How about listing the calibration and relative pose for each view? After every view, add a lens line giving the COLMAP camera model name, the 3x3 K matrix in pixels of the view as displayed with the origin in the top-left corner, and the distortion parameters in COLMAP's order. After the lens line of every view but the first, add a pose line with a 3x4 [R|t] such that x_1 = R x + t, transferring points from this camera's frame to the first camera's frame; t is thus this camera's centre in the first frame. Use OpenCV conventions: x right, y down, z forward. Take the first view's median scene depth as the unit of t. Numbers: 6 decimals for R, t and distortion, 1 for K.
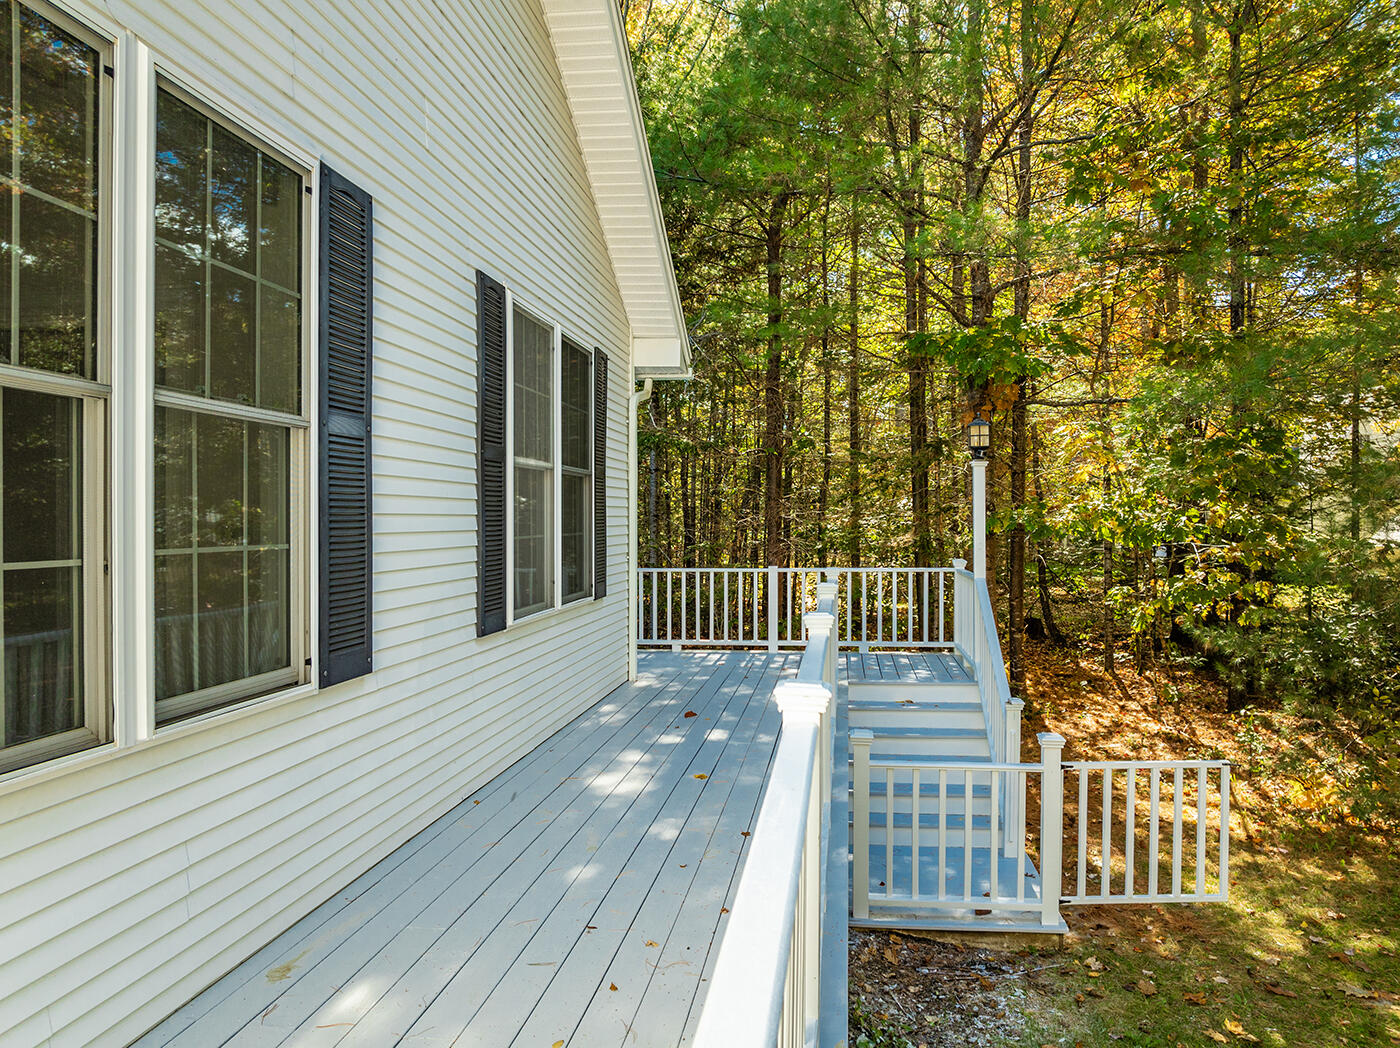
lens RADIAL K [[996.4, 0, 707.6], [0, 996.4, 523.0], [0, 0, 1]] dist [-0.035423, 0.007101]
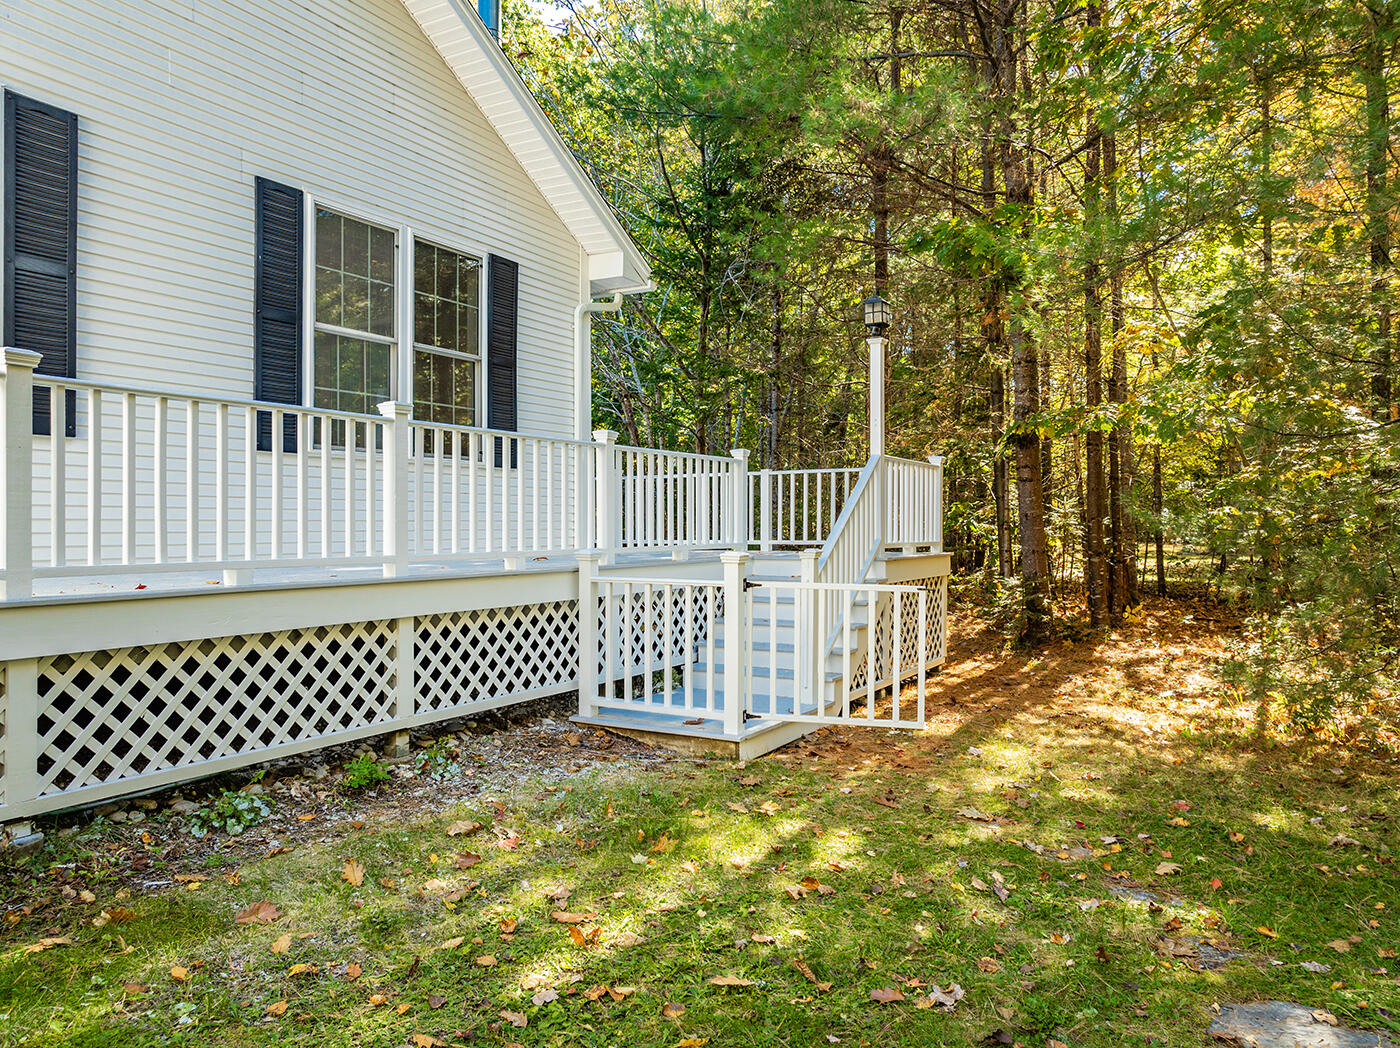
lens RADIAL K [[999.2, 0, 695.3], [0, 999.2, 518.4], [0, 0, 1]] dist [-0.029542, 0.001382]
pose [[0.919465, 0.002787, -0.393163, 0.824848], [-0.006662, 0.999942, -0.008493, 0.210957], [0.393116, 0.010429, 0.919430, 0.006199]]
